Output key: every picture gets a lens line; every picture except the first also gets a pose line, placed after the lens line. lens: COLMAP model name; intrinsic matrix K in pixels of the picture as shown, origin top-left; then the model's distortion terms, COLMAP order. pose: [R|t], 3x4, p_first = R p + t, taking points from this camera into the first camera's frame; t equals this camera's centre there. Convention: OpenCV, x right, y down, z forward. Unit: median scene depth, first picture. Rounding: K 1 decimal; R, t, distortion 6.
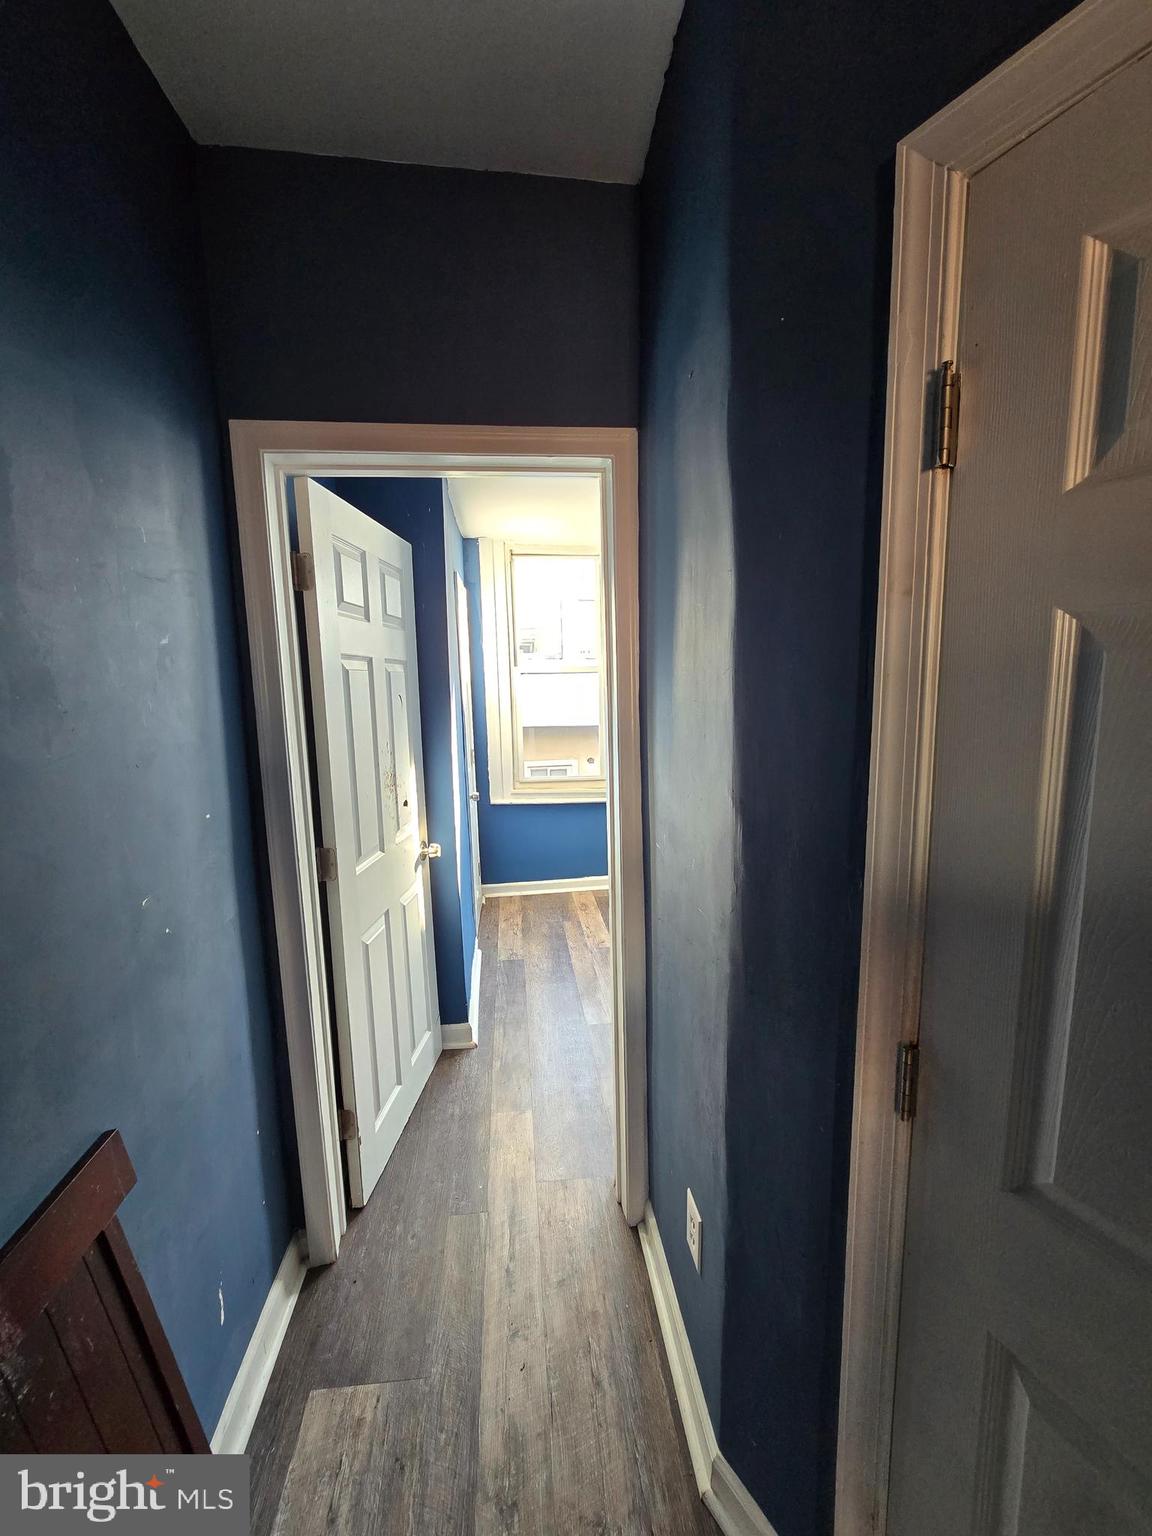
lens RADIAL K [[627.3, 0, 576.0], [0, 627.3, 768.0], [0, 0, 1]] dist [-0.001949, -0.000218]
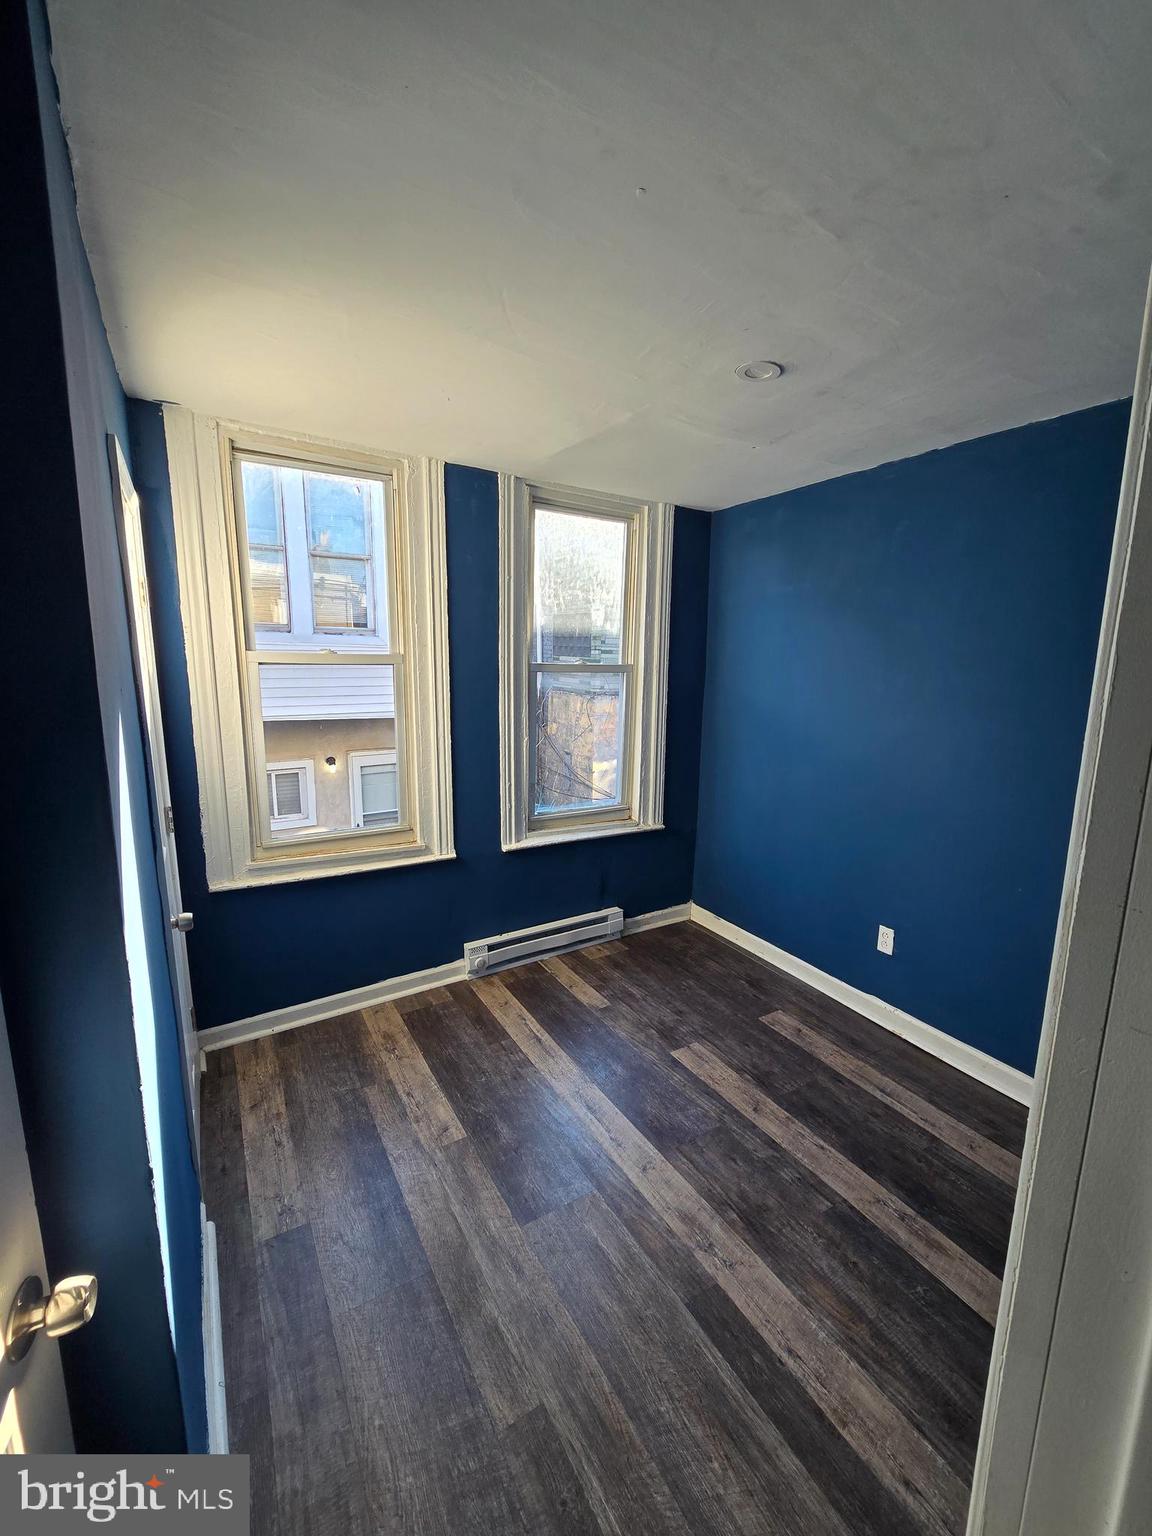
lens RADIAL K [[627.3, 0, 576.0], [0, 627.3, 768.0], [0, 0, 1]] dist [-0.001949, -0.000218]
pose [[0.908709, -0.038620, 0.415641, -0.068995], [0.023787, 0.998884, 0.040808, -0.074962], [-0.416753, -0.027196, 0.908613, 0.364240]]
